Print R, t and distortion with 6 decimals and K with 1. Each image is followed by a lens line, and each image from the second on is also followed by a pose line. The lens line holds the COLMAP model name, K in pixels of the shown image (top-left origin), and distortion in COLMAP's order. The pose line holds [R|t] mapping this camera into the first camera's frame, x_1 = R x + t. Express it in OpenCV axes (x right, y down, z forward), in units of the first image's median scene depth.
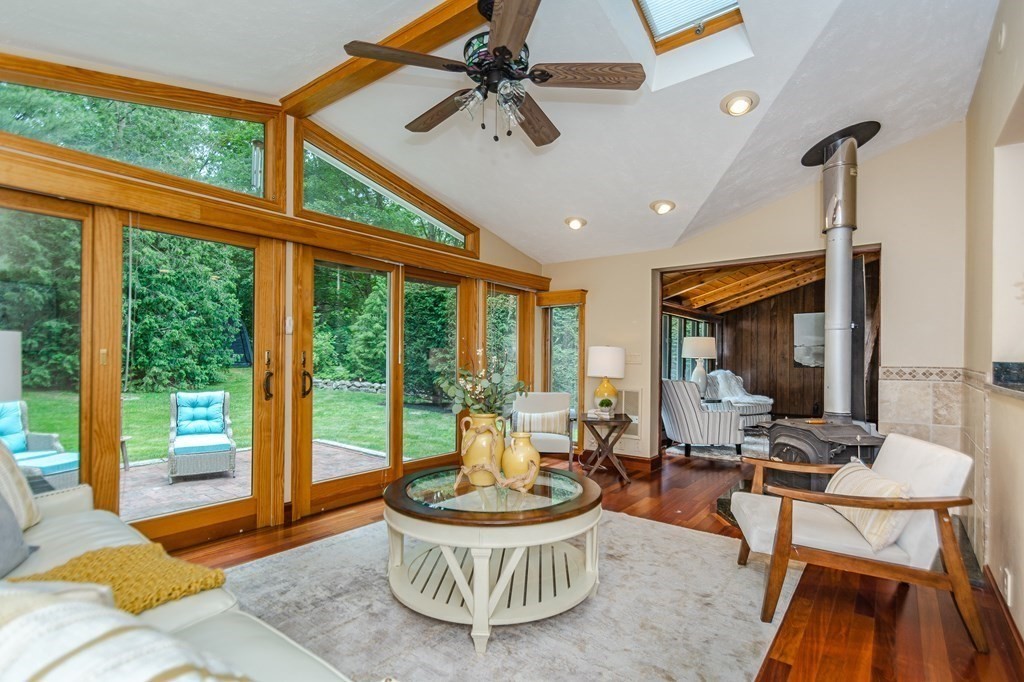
lens RADIAL K [[486.6, 0, 517.5], [0, 486.6, 356.7], [0, 0, 1]] dist [0.004280, 0.001150]
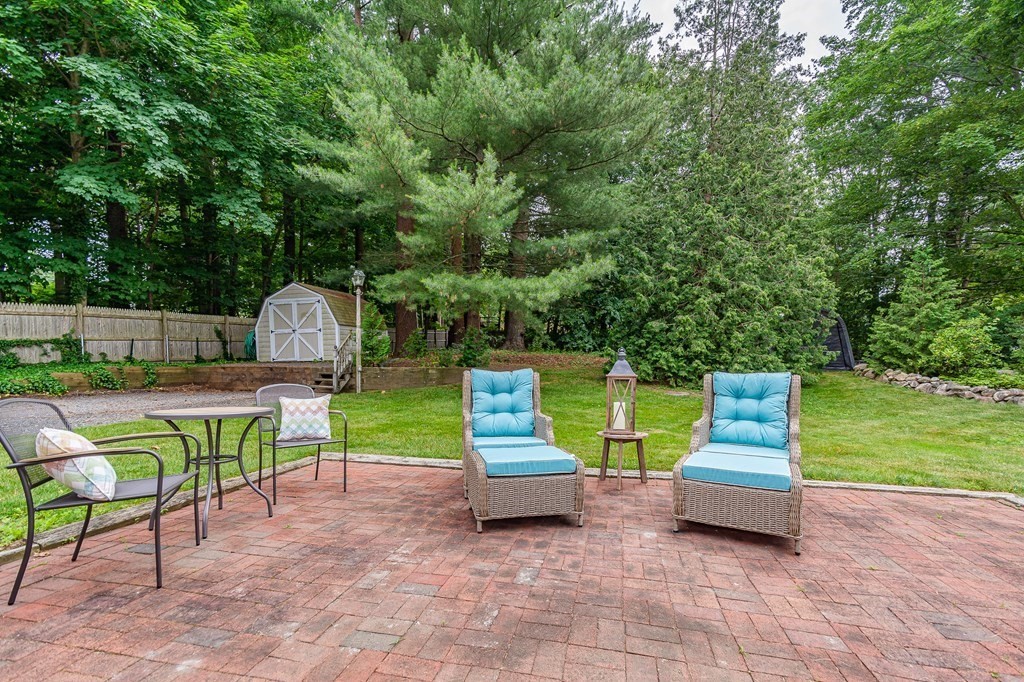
lens RADIAL K [[460.7, 0, 516.6], [0, 460.7, 381.4], [0, 0, 1]] dist [0.018690, 0.001071]
pose [[0.431098, 0.020046, -0.902082, -0.130676], [0.002438, 0.999724, 0.023381, 0.033091], [0.902302, -0.012279, 0.430930, 0.245649]]
